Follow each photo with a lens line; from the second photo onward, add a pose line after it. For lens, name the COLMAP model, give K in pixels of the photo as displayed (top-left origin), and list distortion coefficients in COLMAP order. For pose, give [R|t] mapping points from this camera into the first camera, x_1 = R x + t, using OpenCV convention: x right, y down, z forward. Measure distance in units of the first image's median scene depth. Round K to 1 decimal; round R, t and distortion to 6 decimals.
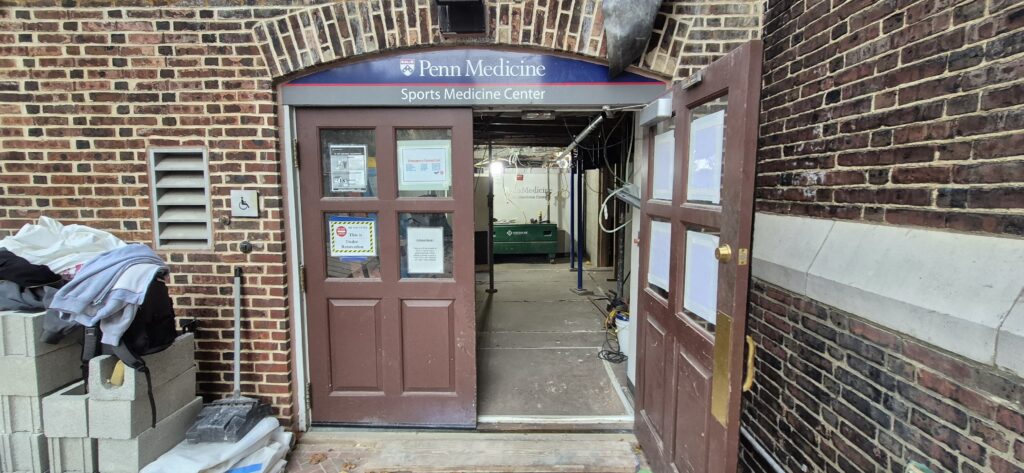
lens RADIAL K [[410.2, 0, 512.7], [0, 410.2, 226.7], [0, 0, 1]] dist [-0.002777, -0.000220]
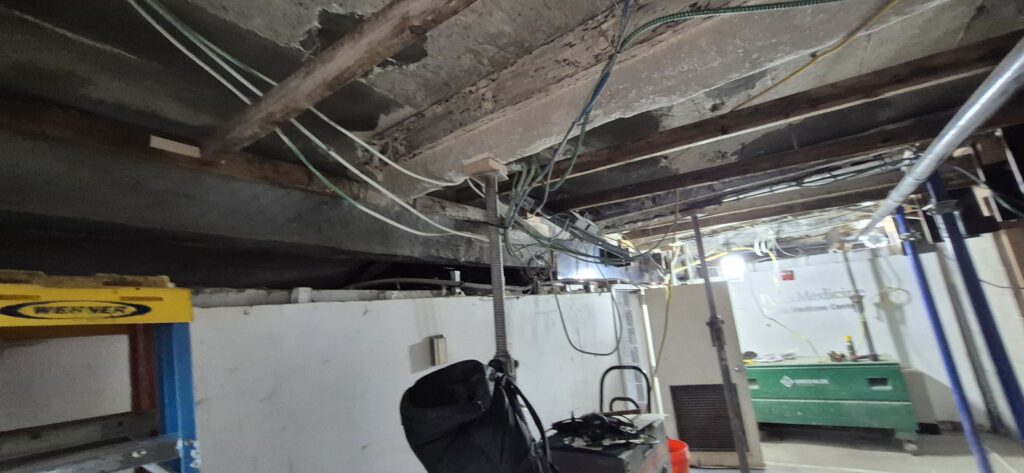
lens RADIAL K [[410.2, 0, 512.7], [0, 410.2, 226.7], [0, 0, 1]] dist [-0.002777, -0.000220]
pose [[0.829678, -0.189384, -0.525136, 0.013784], [0.038324, 0.957800, -0.284869, -0.037962], [0.556925, 0.216224, 0.801924, 0.321438]]
